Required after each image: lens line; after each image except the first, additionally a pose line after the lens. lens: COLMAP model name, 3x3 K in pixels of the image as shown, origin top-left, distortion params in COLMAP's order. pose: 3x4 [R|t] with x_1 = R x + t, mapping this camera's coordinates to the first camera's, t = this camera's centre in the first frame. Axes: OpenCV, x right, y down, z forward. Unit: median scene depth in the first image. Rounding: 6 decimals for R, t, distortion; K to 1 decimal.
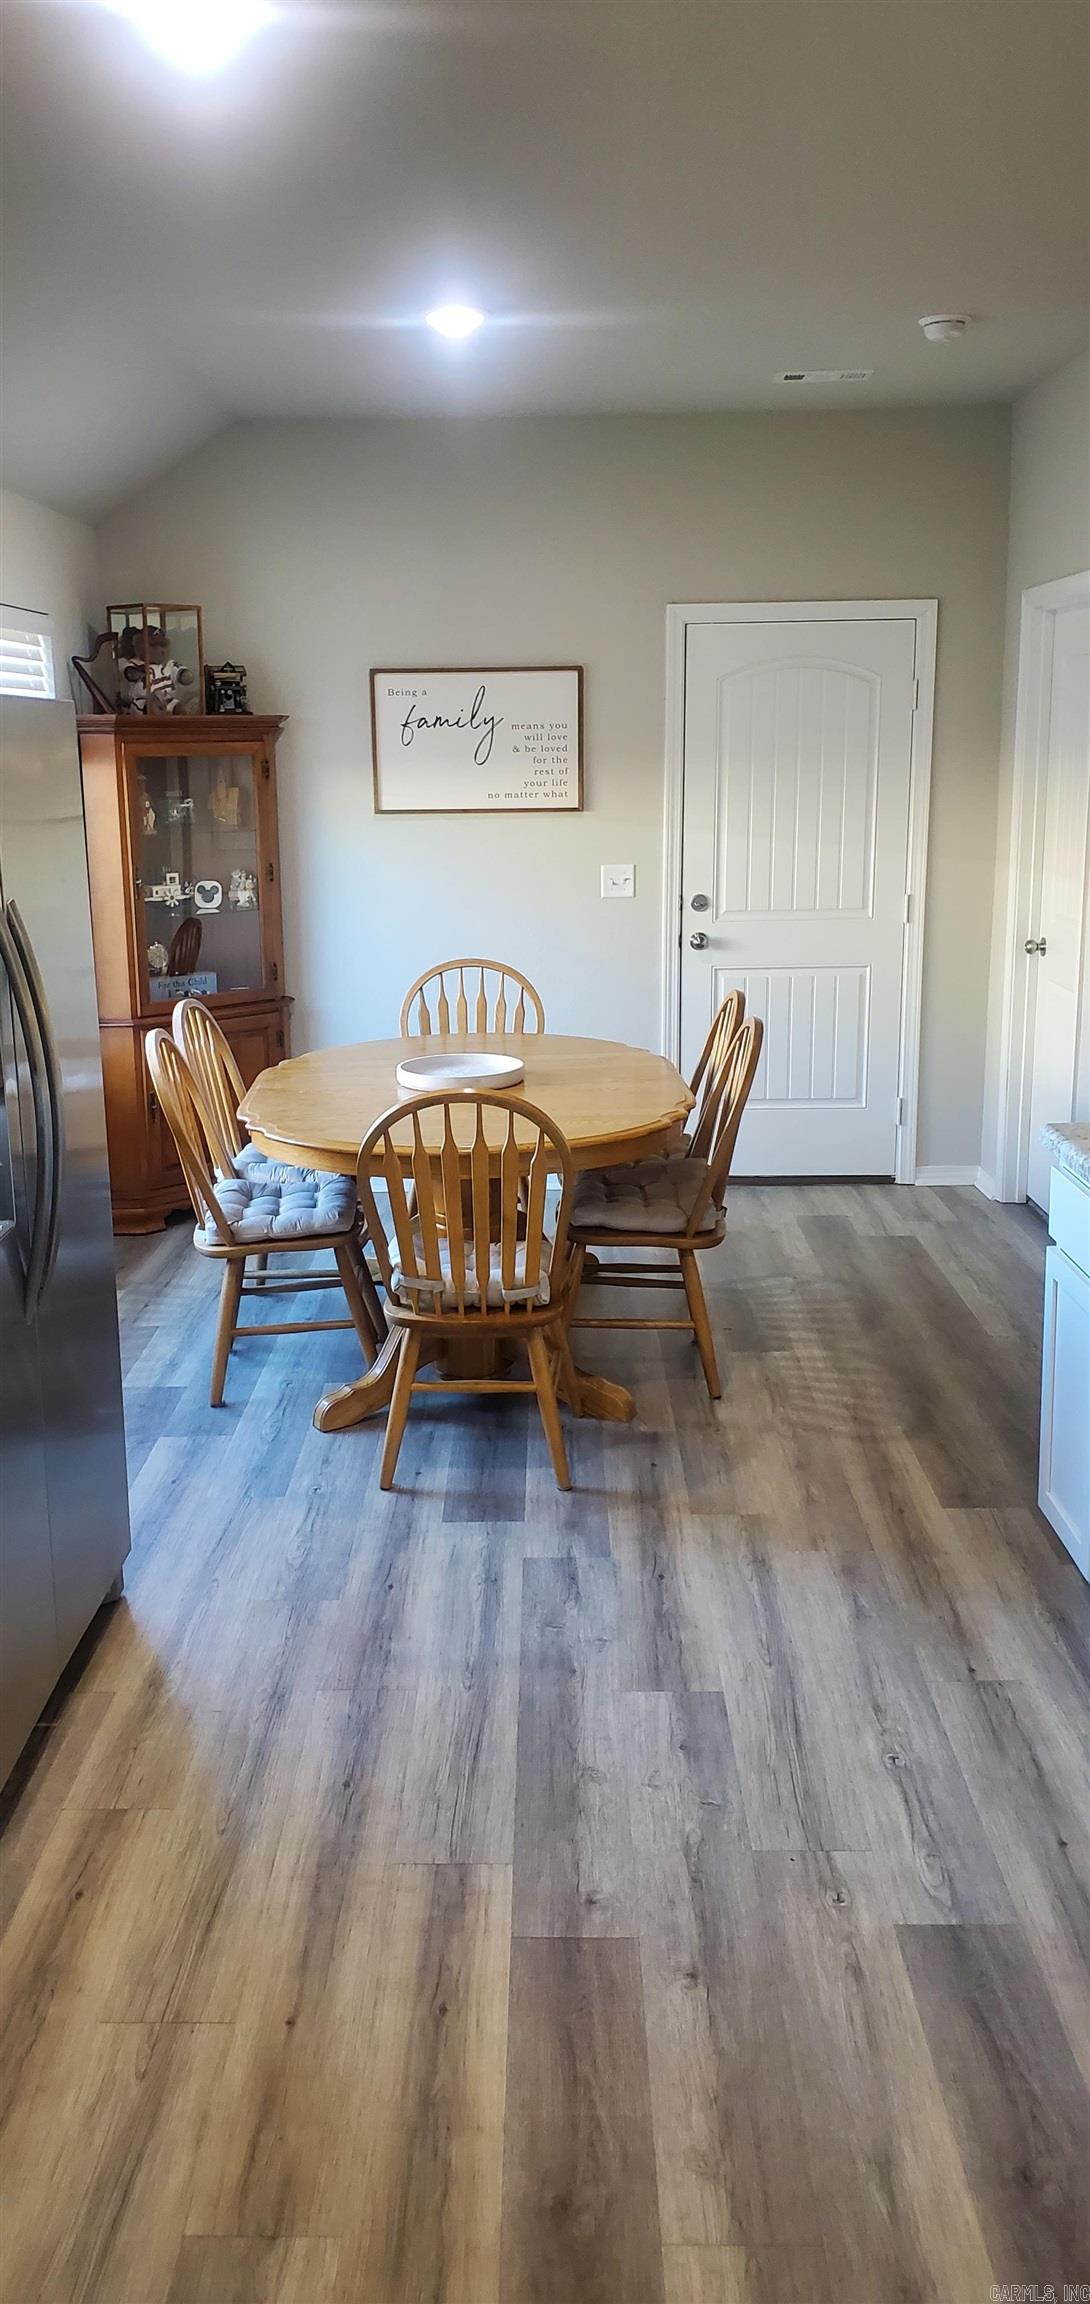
lens RADIAL K [[1815.6, 0, 501.5], [0, 1815.6, 1154.2], [0, 0, 1]] dist [-0.082330, 0.001957]
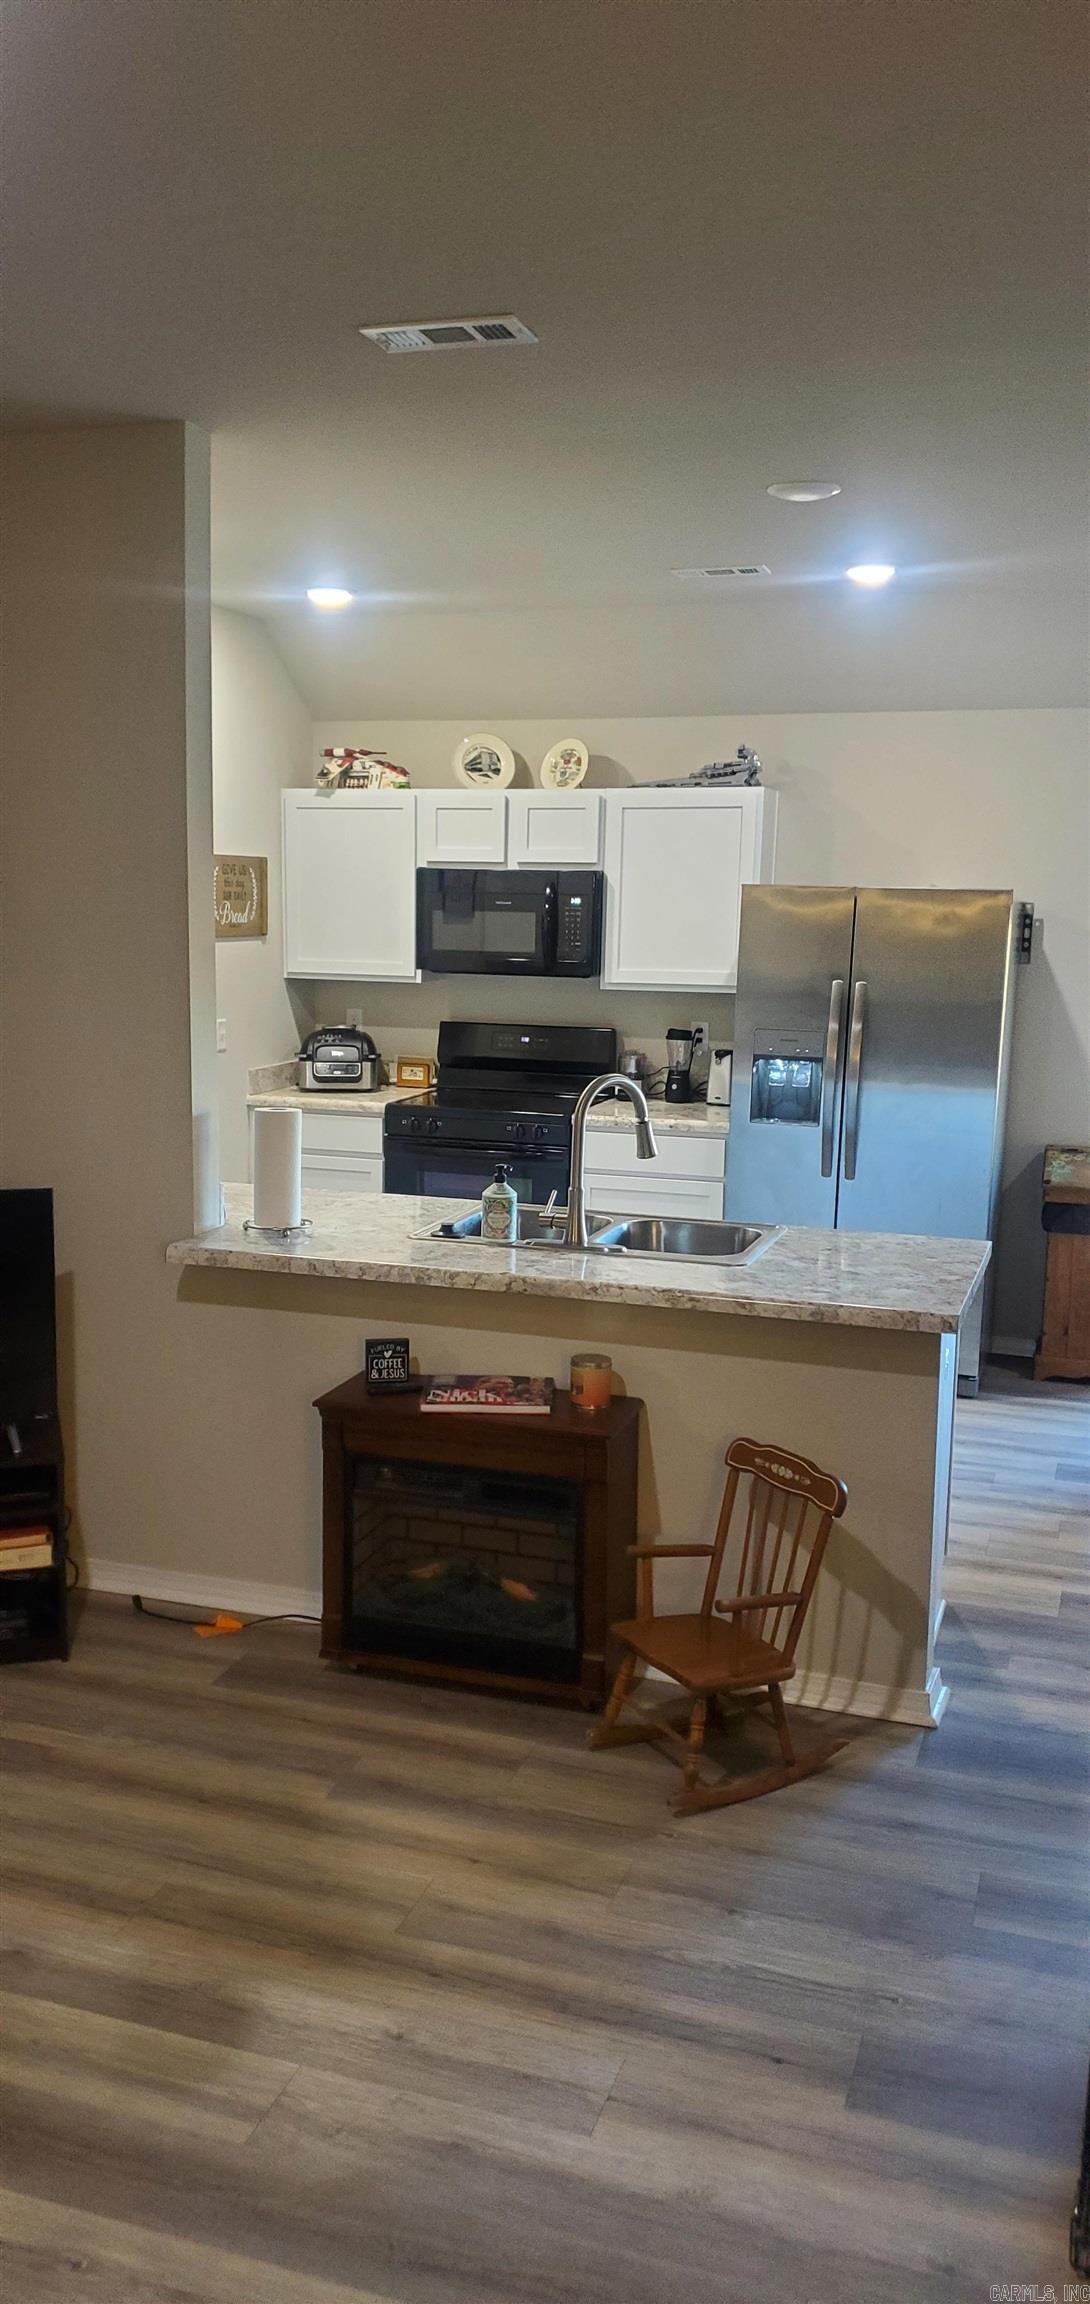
lens RADIAL K [[1815.6, 0, 501.5], [0, 1815.6, 1154.2], [0, 0, 1]] dist [-0.082330, 0.001957]
pose [[-0.305475, 0.159633, -0.938724, 1.835465], [-0.227256, 0.945136, 0.234676, -0.346401], [0.924683, 0.285019, -0.252438, 1.136009]]
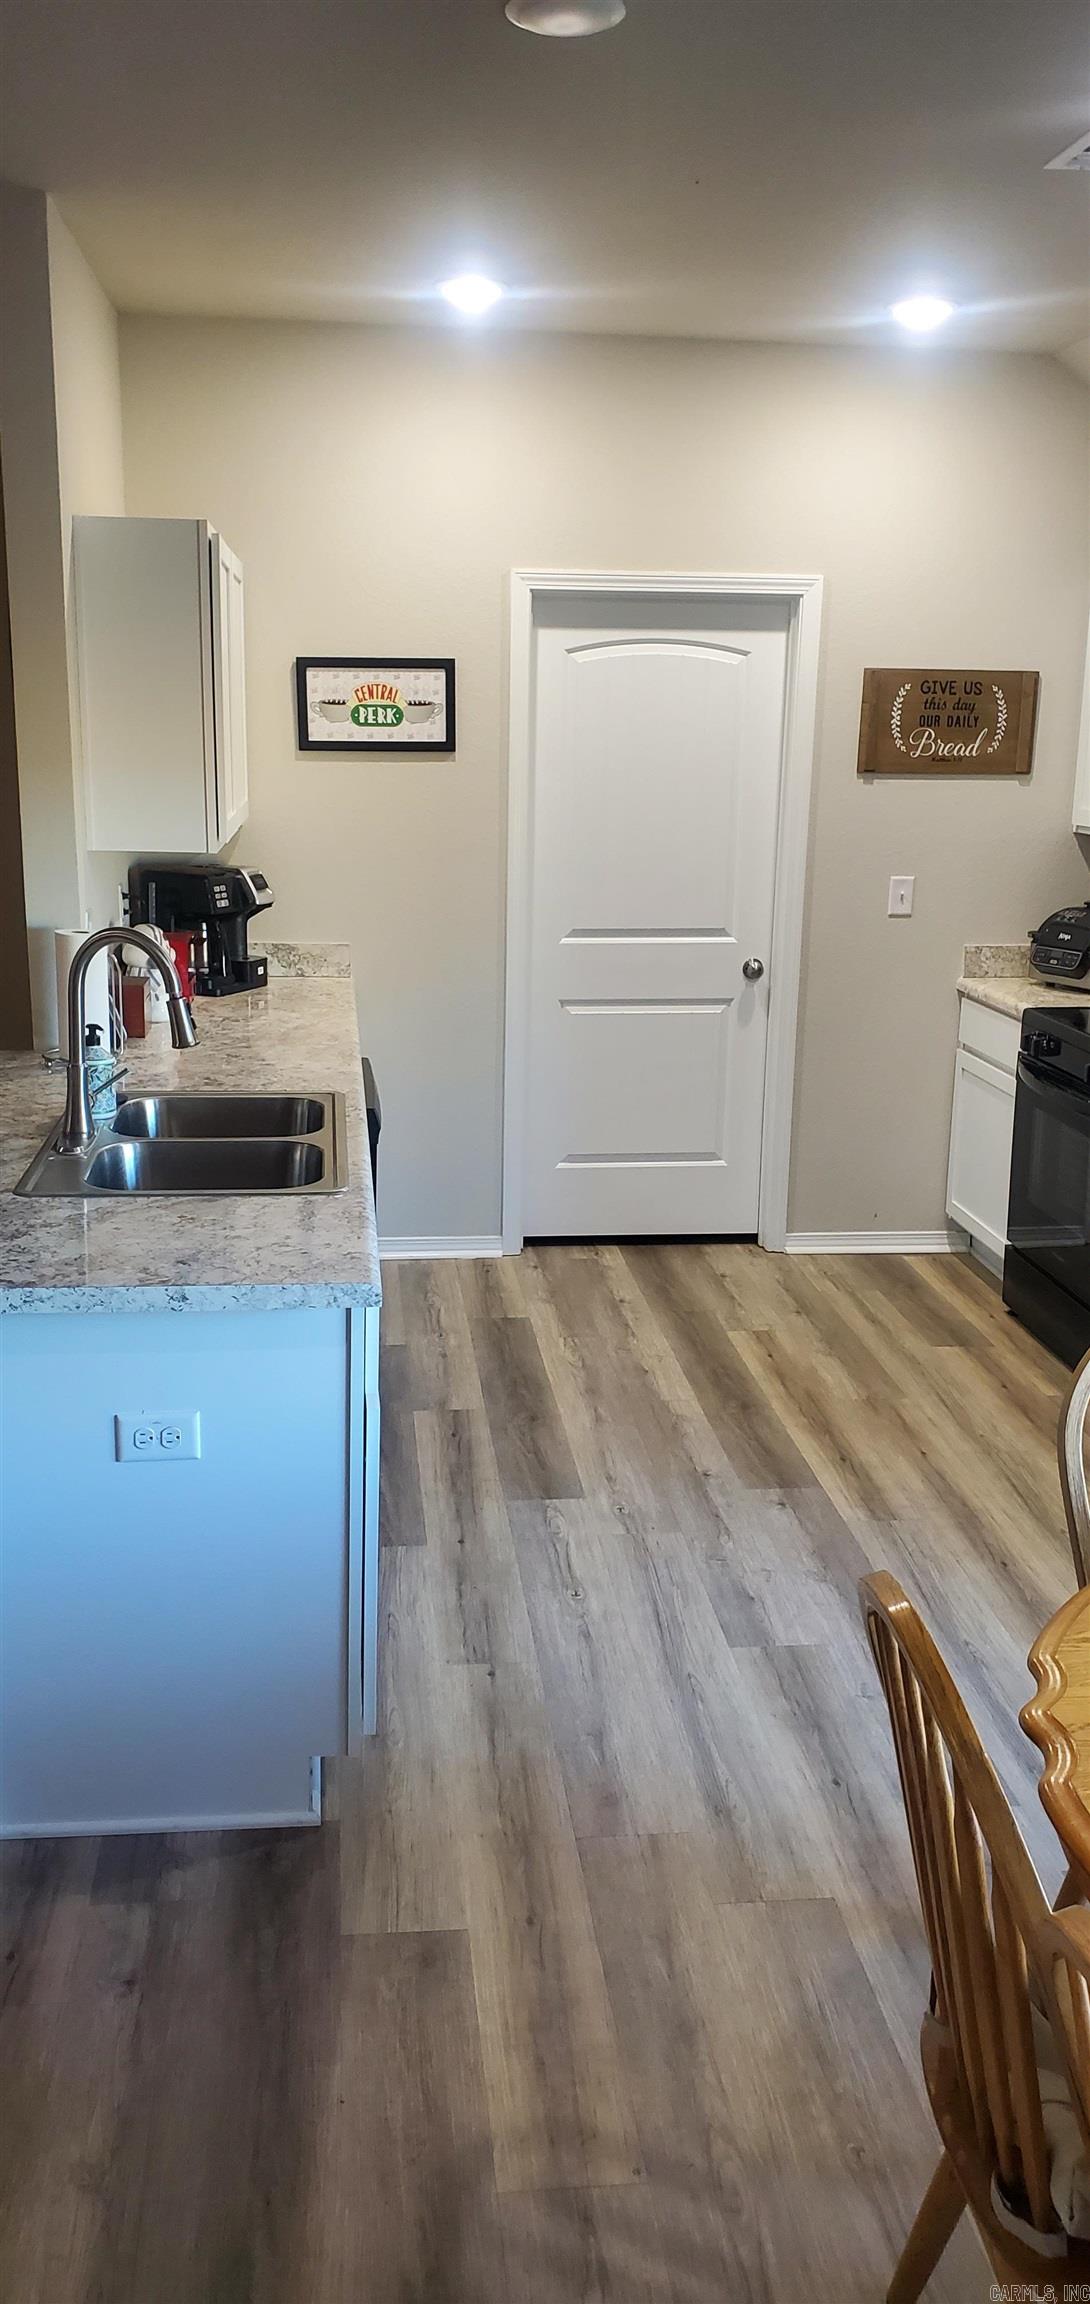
lens RADIAL K [[1815.6, 0, 501.5], [0, 1815.6, 1154.2], [0, 0, 1]] dist [-0.082330, 0.001957]
pose [[-0.993136, 0.050969, -0.105280, 0.372186], [-0.001737, 0.893544, 0.448973, -0.460897], [0.116956, 0.446074, -0.887321, 1.892258]]
